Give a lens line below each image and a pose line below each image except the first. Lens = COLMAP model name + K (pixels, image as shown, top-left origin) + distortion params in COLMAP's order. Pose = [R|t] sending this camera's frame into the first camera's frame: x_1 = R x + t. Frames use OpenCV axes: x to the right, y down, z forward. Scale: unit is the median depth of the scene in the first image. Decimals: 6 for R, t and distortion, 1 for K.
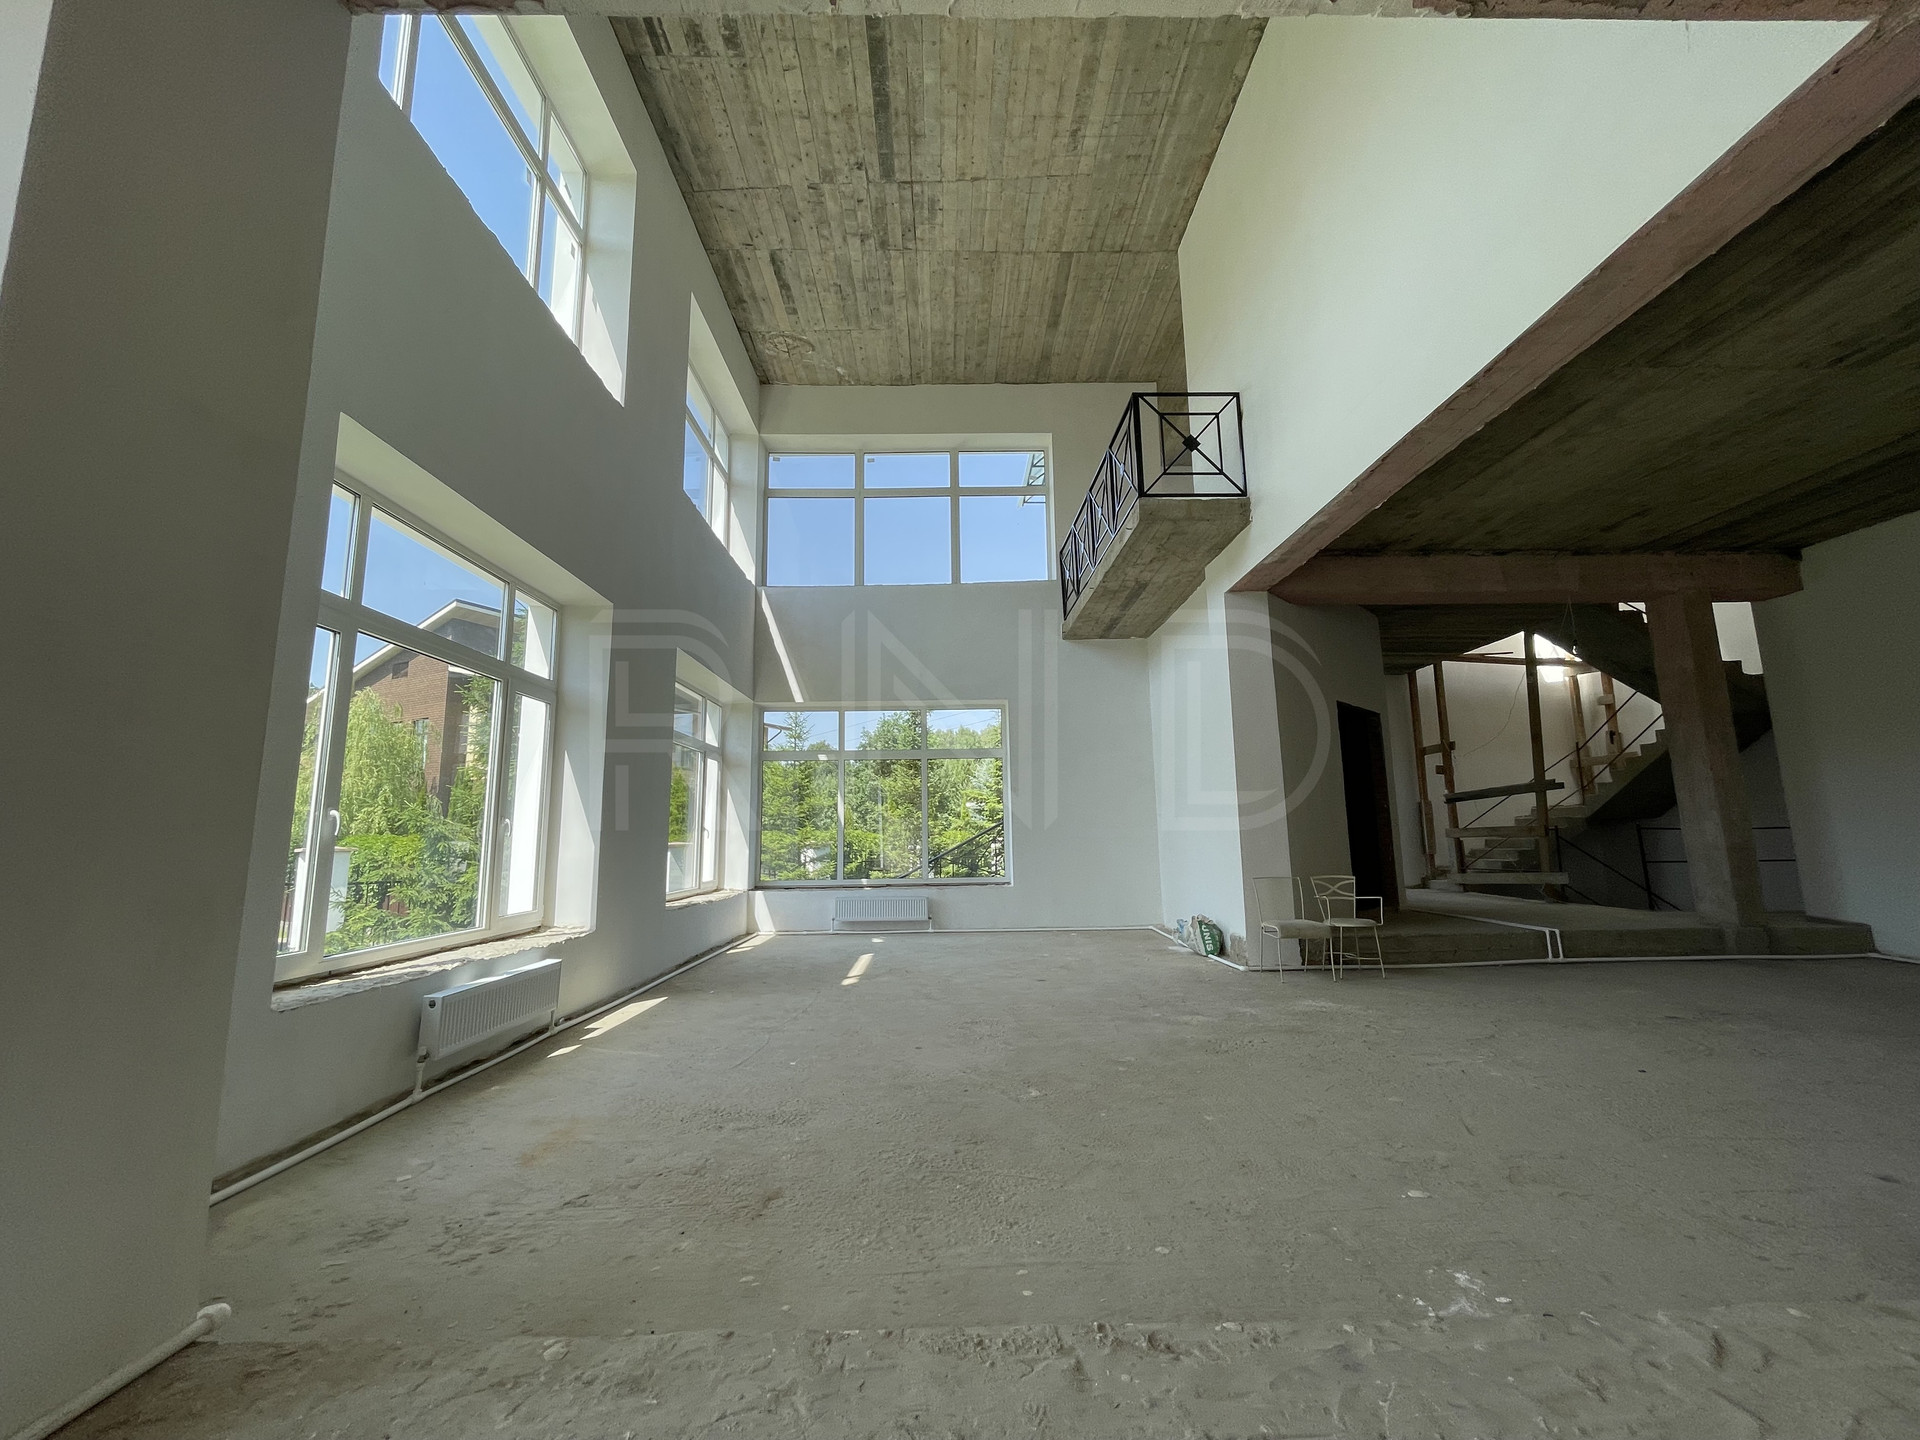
lens RADIAL K [[777.8, 0, 949.3], [0, 777.8, 712.7], [0, 0, 1]] dist [-0.002051, 0.000031]
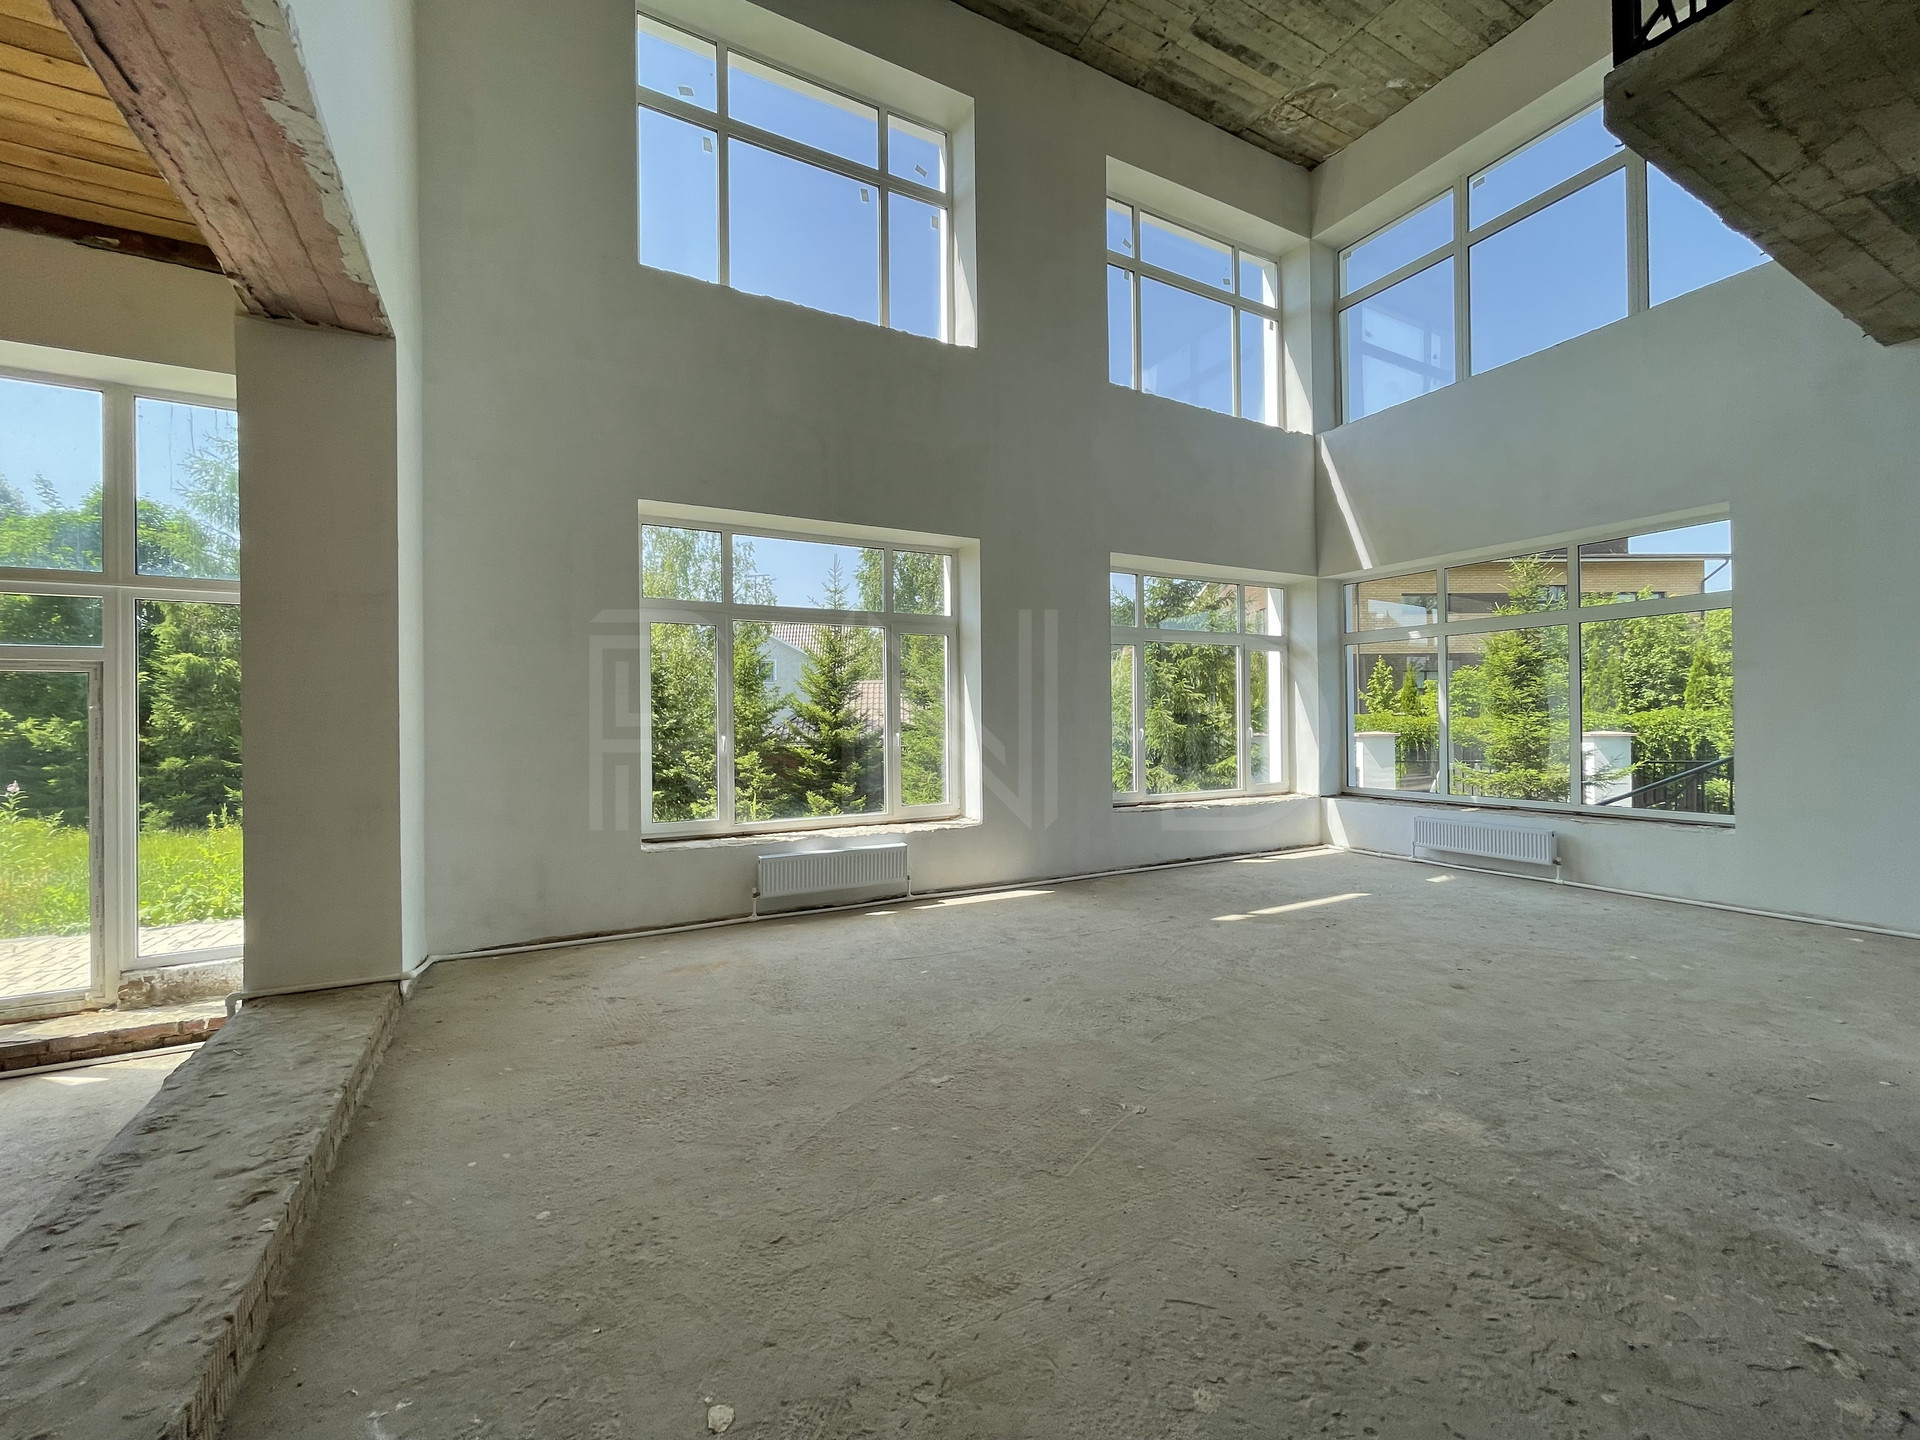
lens RADIAL K [[779.7, 0, 950.1], [0, 779.7, 716.5], [0, 0, 1]] dist [-0.001994, 0.000116]
pose [[0.464834, 0.003667, -0.885390, 0.371538], [0.146763, 0.985839, 0.081135, 0.009052], [0.873149, -0.167657, 0.457713, 0.286998]]
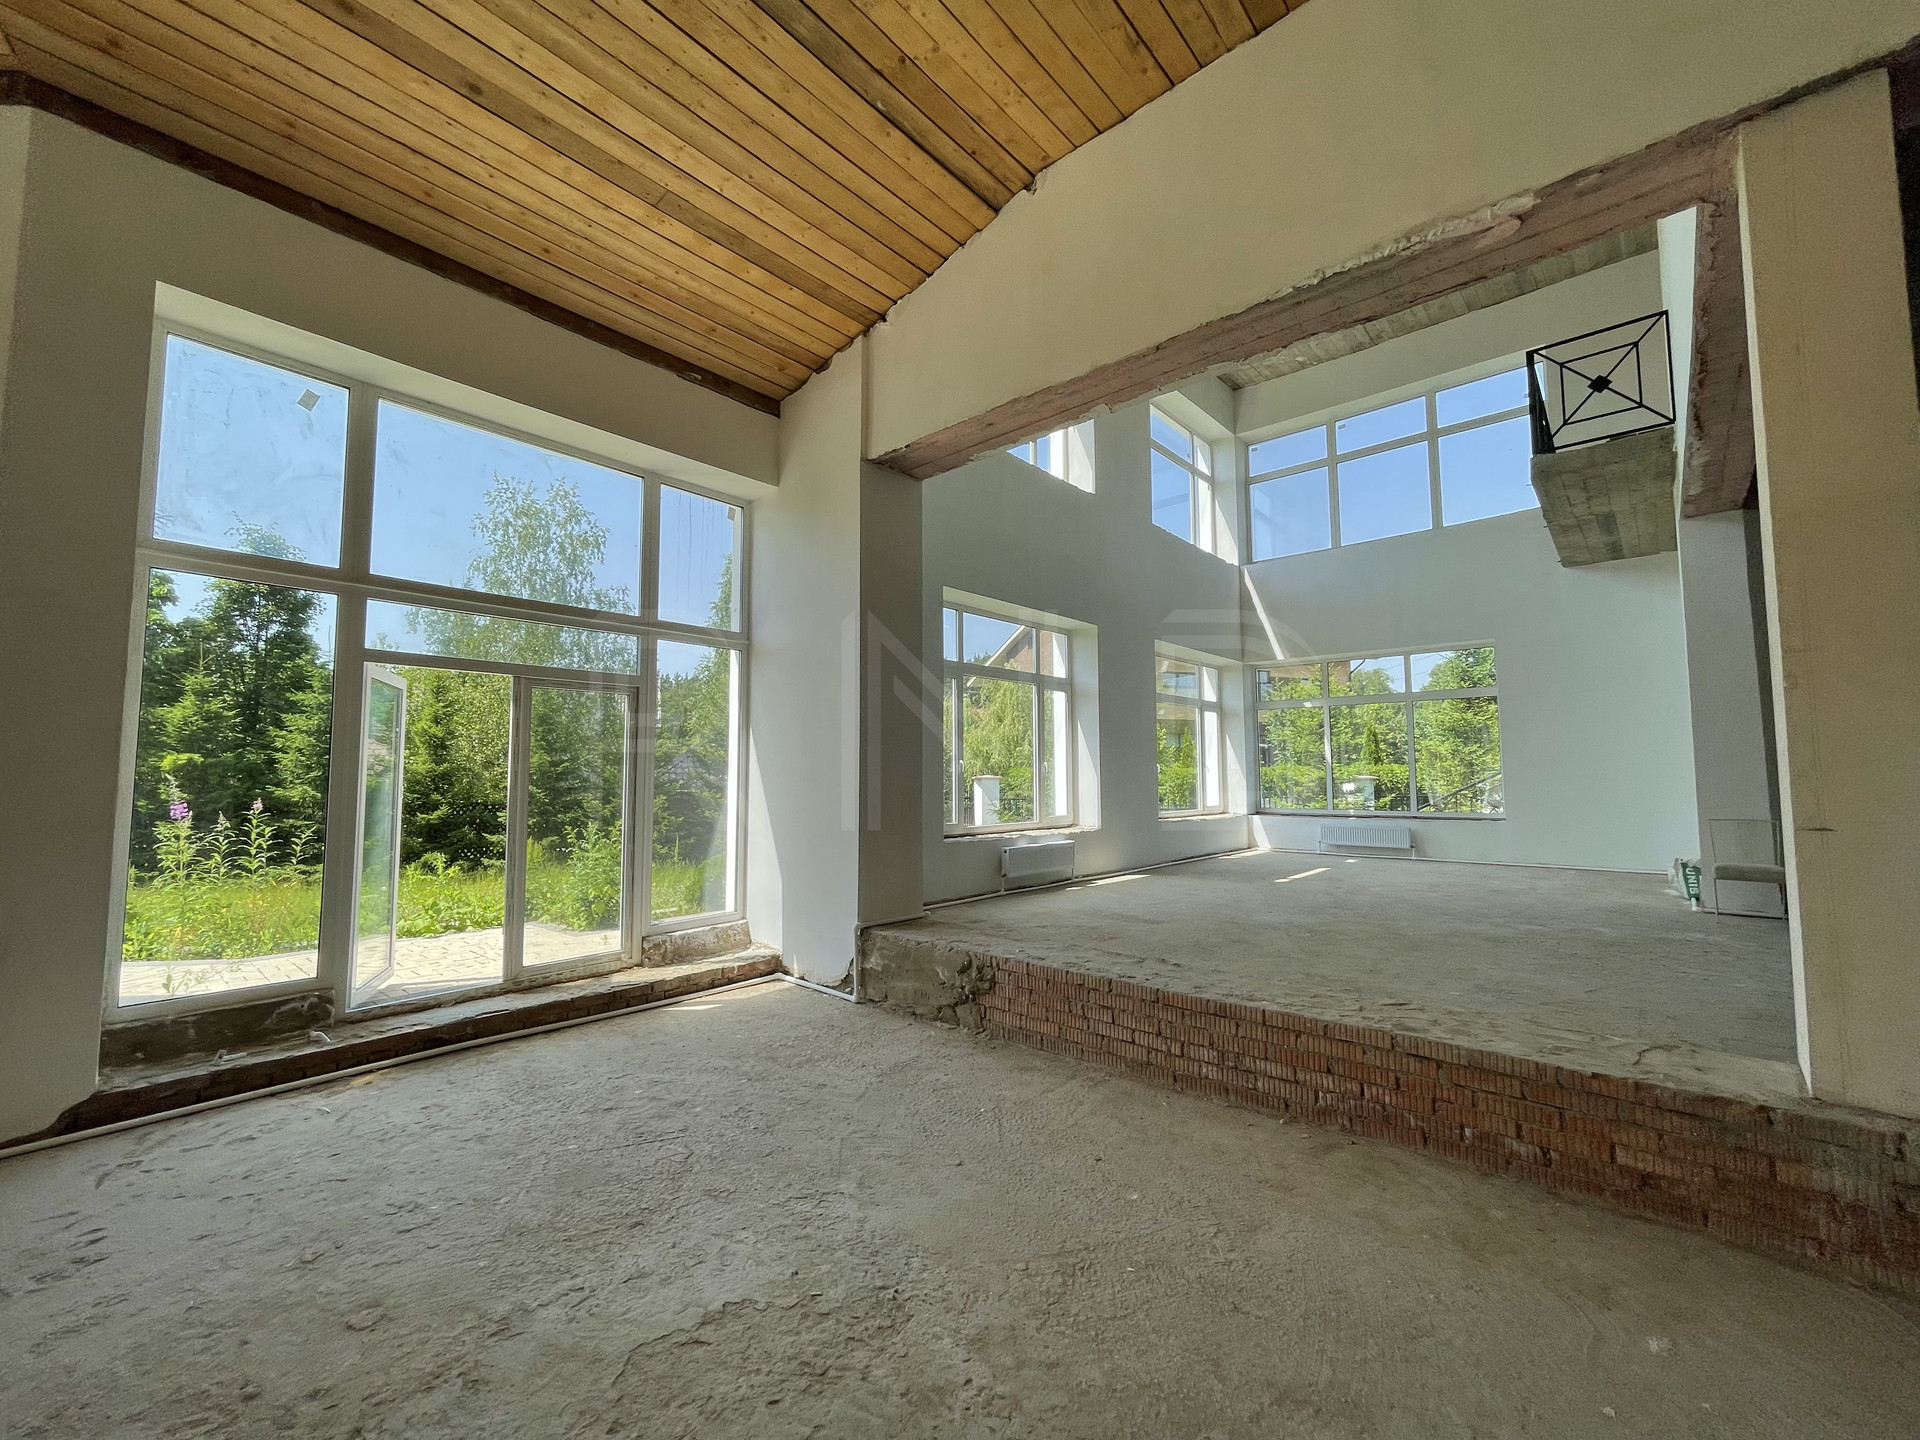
lens RADIAL K [[779.7, 0, 950.1], [0, 779.7, 716.5], [0, 0, 1]] dist [-0.001994, 0.000116]
pose [[0.732646, -0.039468, -0.679465, 0.287132], [0.102592, 0.993315, 0.052924, -0.050390], [0.672834, -0.108482, 0.731797, -0.259917]]
